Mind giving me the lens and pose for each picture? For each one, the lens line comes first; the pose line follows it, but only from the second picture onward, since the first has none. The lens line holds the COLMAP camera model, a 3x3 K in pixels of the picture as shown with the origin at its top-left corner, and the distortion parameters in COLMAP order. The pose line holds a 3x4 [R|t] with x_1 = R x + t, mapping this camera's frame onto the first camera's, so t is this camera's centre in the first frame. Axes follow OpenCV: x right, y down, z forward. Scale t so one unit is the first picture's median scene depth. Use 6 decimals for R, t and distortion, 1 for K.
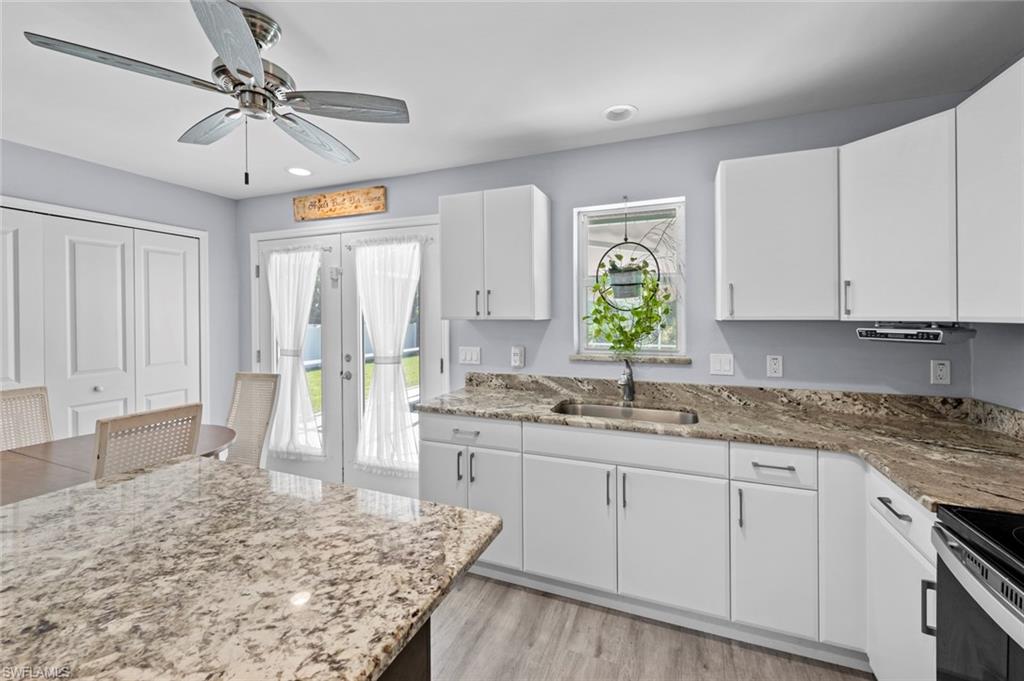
lens RADIAL K [[413.7, 0, 516.0], [0, 413.7, 318.3], [0, 0, 1]] dist [0.000456, -0.000051]
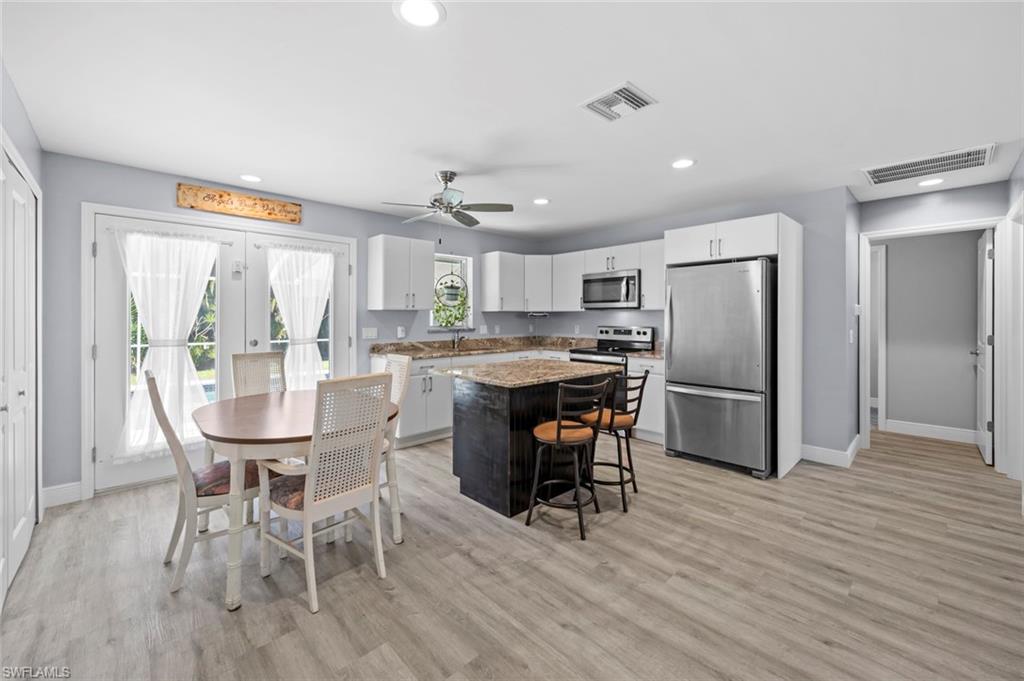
lens RADIAL K [[413.7, 0, 516.0], [0, 413.7, 318.3], [0, 0, 1]] dist [0.000456, -0.000051]
pose [[0.416879, 0.001168, 0.908961, -1.734467], [0.005889, 0.999975, -0.003986, 0.057101], [-0.908943, 0.007014, 0.416862, -0.194681]]
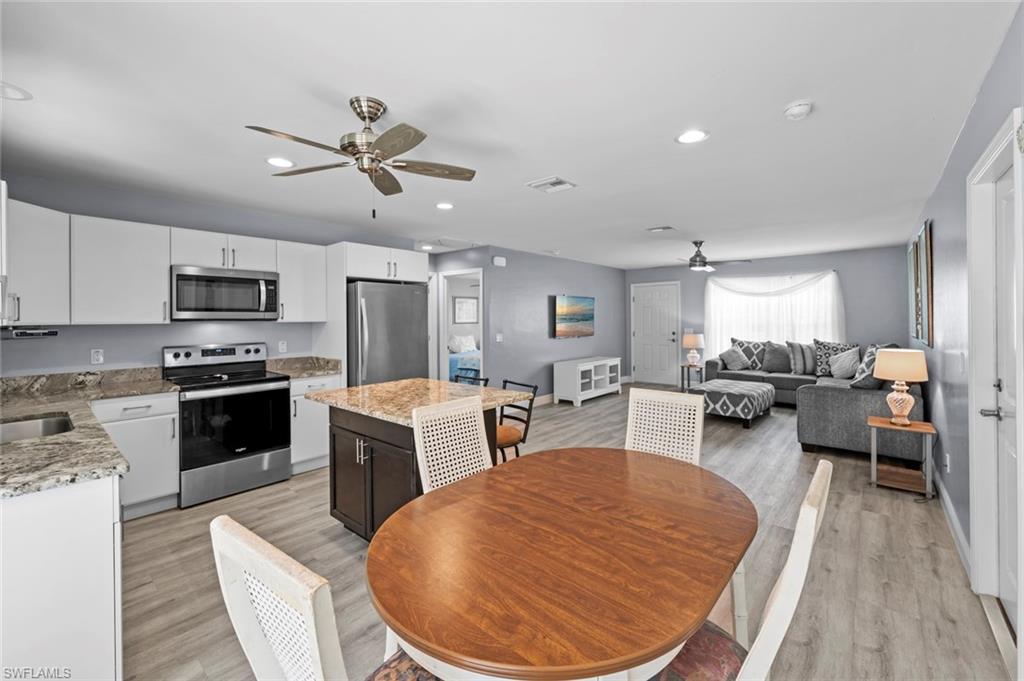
lens RADIAL K [[415.5, 0, 520.6], [0, 415.5, 315.0], [0, 0, 1]] dist [-0.001964, -0.000227]
pose [[-0.947036, 0.012897, 0.320869, -1.063010], [0.012576, 0.999916, -0.003073, -0.003433], [-0.320881, 0.001125, -0.947119, 1.477886]]
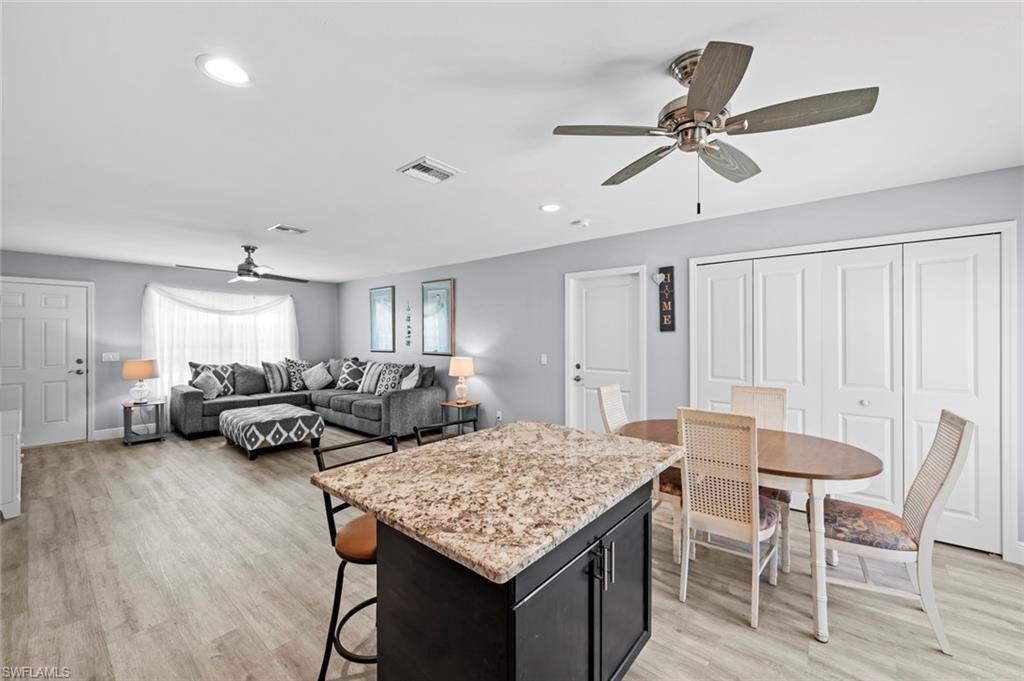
lens RADIAL K [[405.1, 0, 513.3], [0, 405.1, 339.1], [0, 0, 1]] dist [-0.001091, -0.000041]
pose [[-0.317890, 0.010908, -0.948065, 0.358249], [-0.004224, 0.999908, 0.012921, -0.005685], [0.948118, 0.008112, -0.317815, 0.616141]]
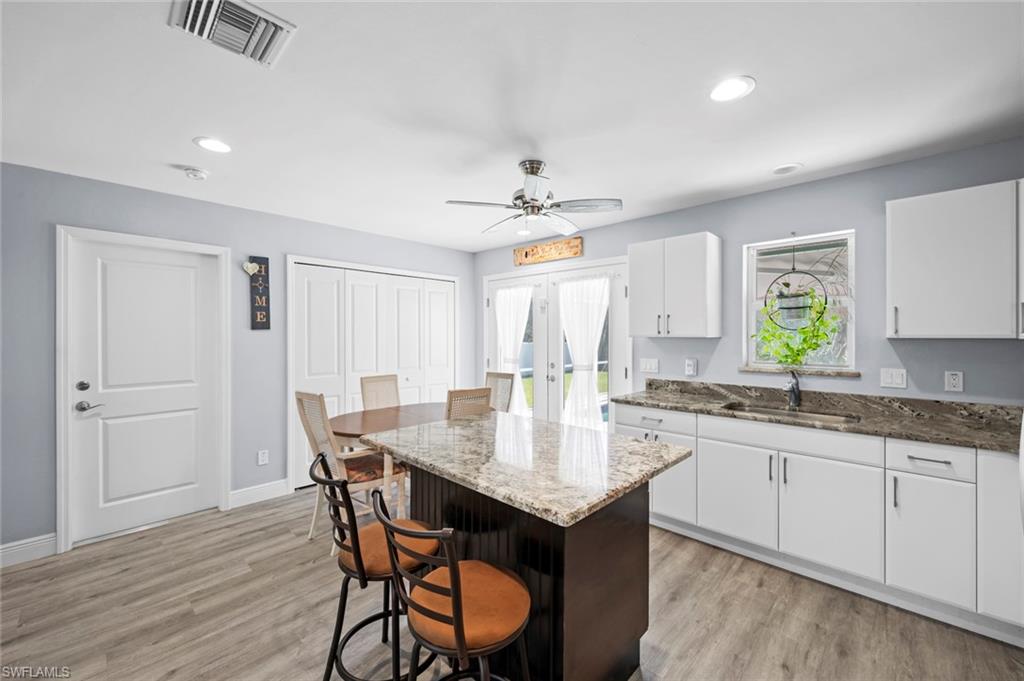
lens RADIAL K [[405.1, 0, 513.3], [0, 405.1, 339.1], [0, 0, 1]] dist [-0.001091, -0.000041]
pose [[0.926864, 0.005803, -0.375353, -0.043960], [-0.004048, 0.999977, 0.005463, 0.004715], [0.375376, -0.003544, 0.926866, -0.415737]]
